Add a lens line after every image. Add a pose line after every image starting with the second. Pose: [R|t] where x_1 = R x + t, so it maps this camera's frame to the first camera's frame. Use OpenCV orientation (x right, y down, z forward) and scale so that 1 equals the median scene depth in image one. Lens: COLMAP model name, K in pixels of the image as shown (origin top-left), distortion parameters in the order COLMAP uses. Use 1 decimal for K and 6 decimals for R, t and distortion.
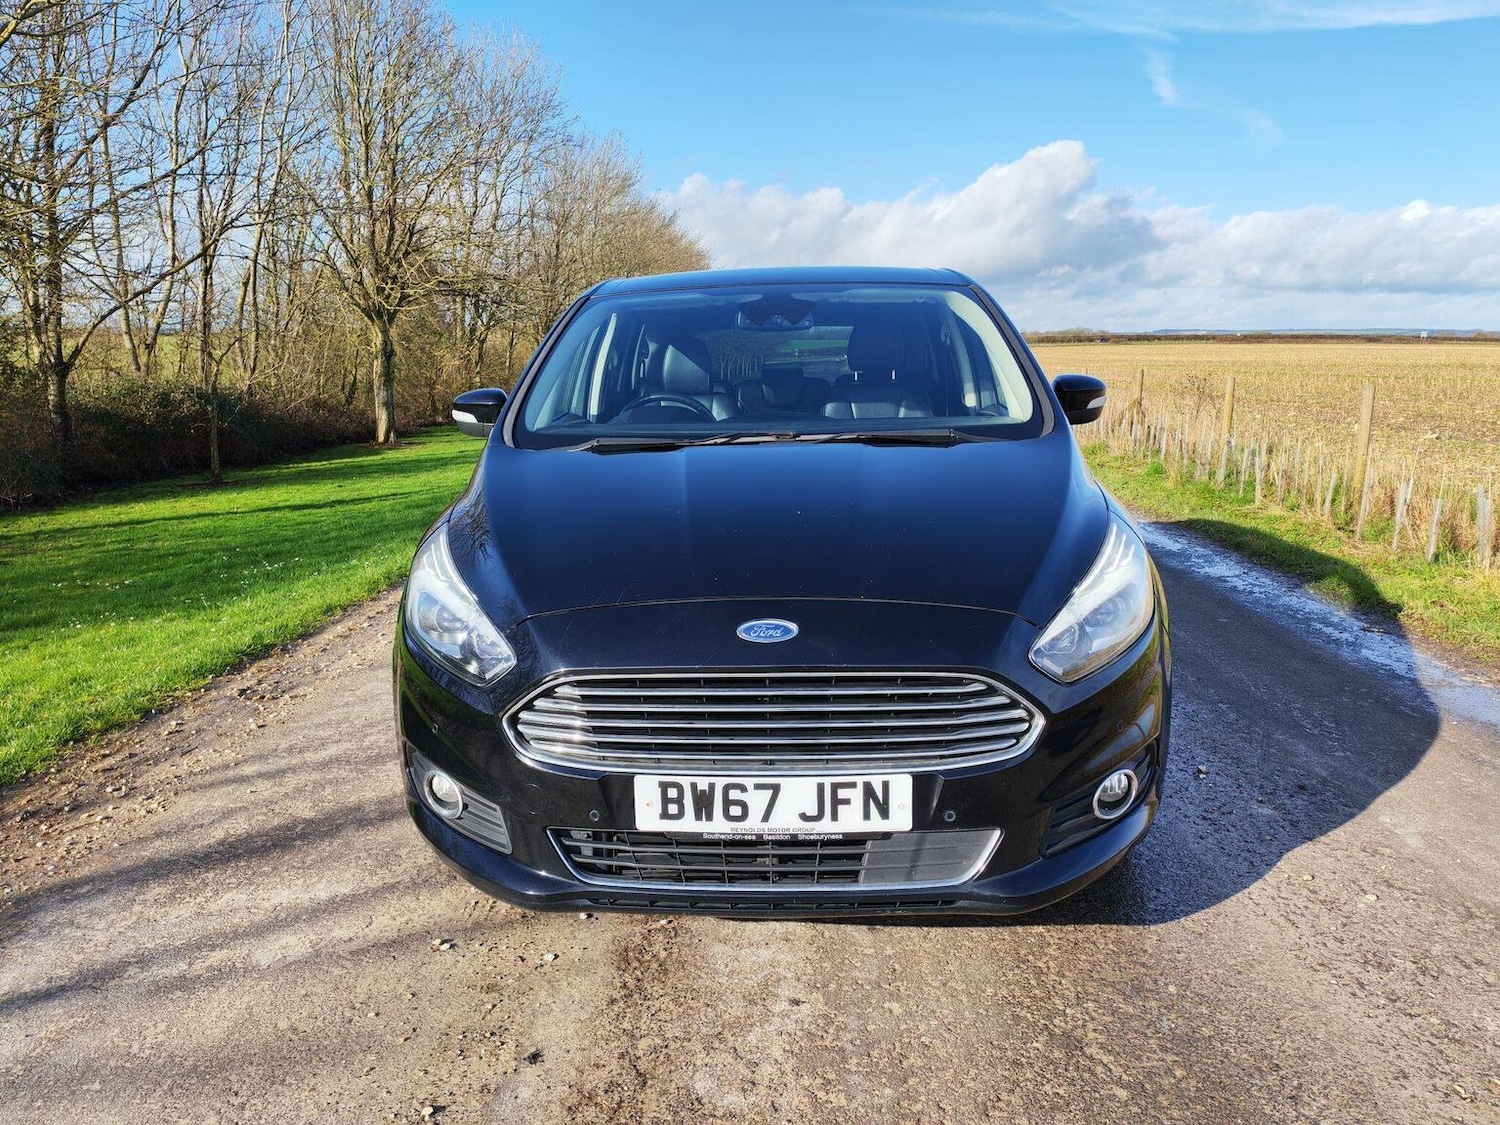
lens RADIAL K [[1130.7, 0, 739.3], [0, 1130.7, 559.0], [0, 0, 1]] dist [0.073461, -0.090354]
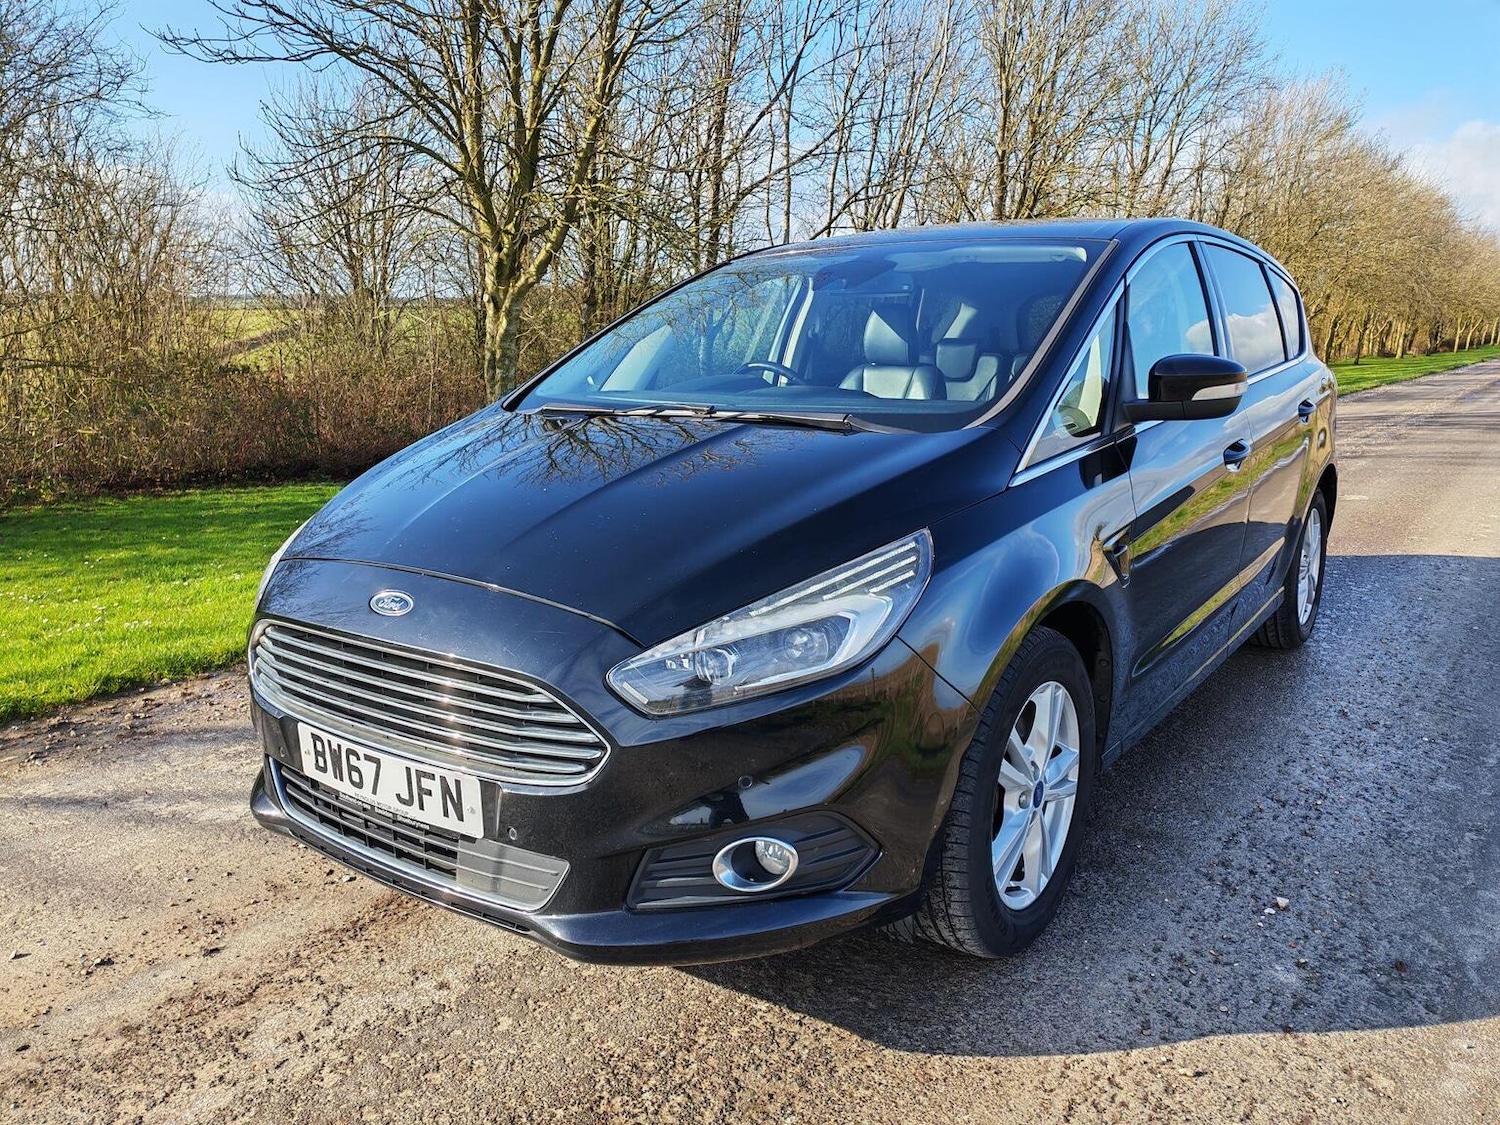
lens RADIAL K [[1130.7, 0, 749.3], [0, 1130.7, 563.6], [0, 0, 1]] dist [0.073461, -0.090354]
pose [[0.839416, 0.128050, -0.528190, 0.275817], [-0.110095, 0.991763, 0.065467, -0.023688], [0.532222, 0.003197, 0.846599, 0.114712]]
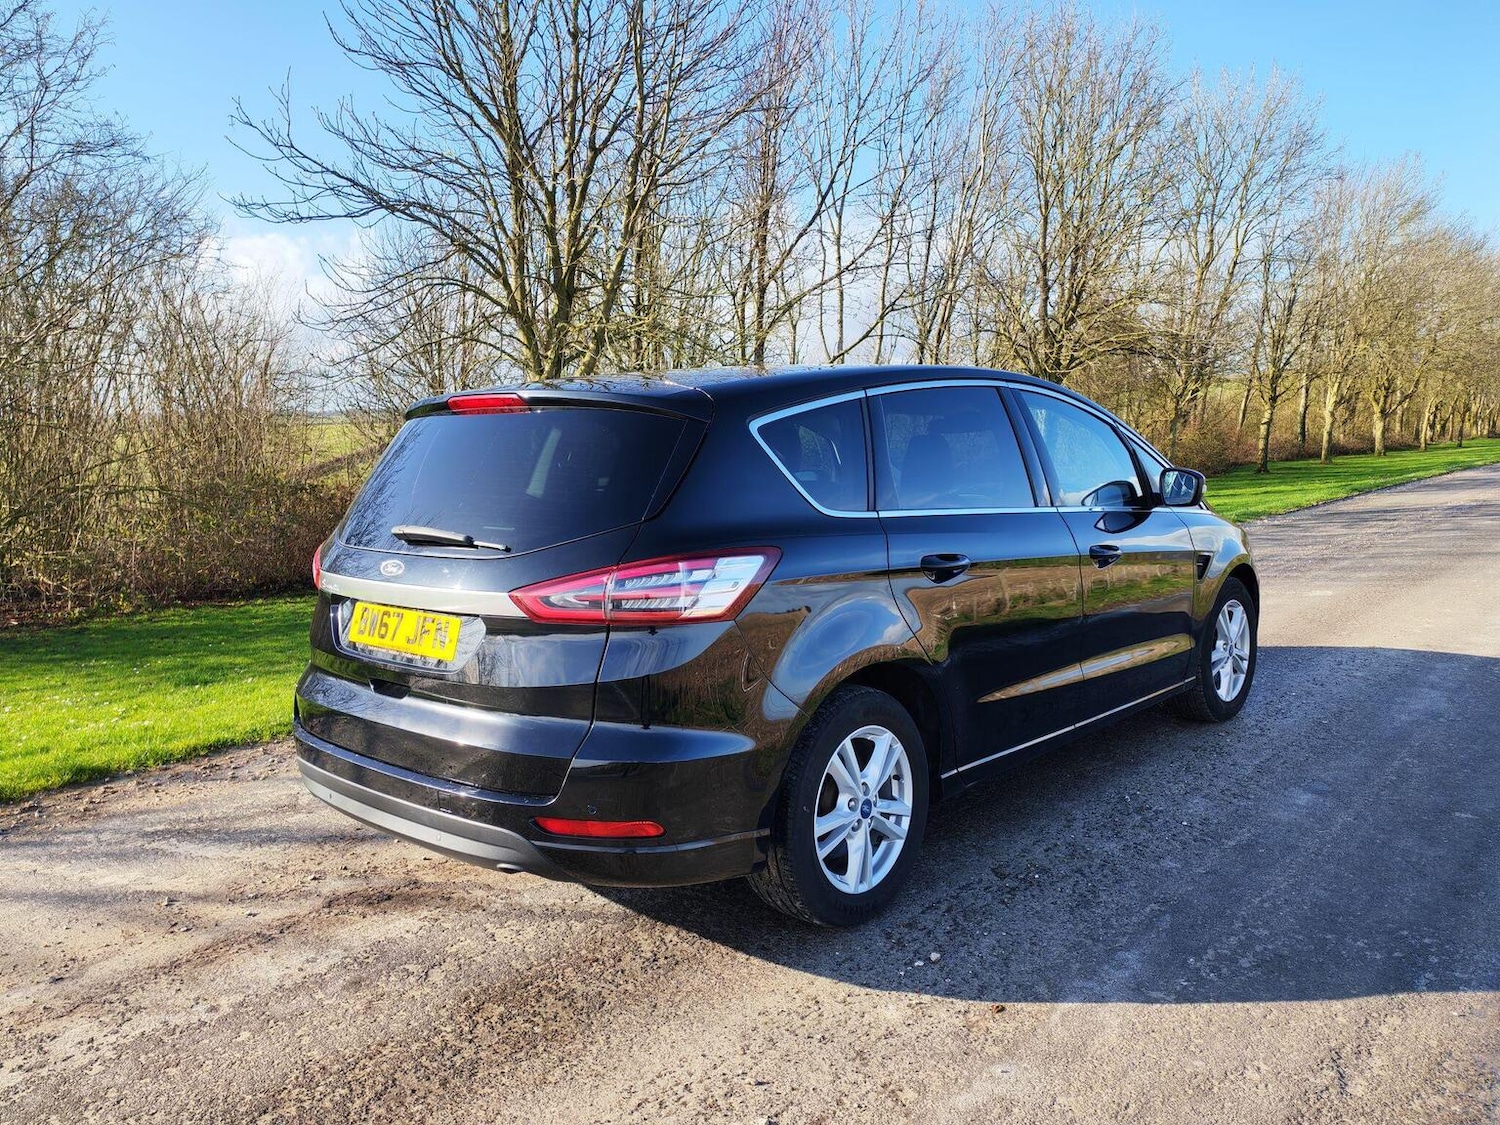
lens RADIAL K [[1130.7, 0, 734.7], [0, 1130.7, 556.2], [0, 0, 1]] dist [0.073461, -0.090354]
pose [[0.784978, 0.064790, -0.616126, 0.459620], [-0.093627, 0.995500, -0.014602, -0.051533], [0.612408, 0.069148, 0.787512, 0.121888]]
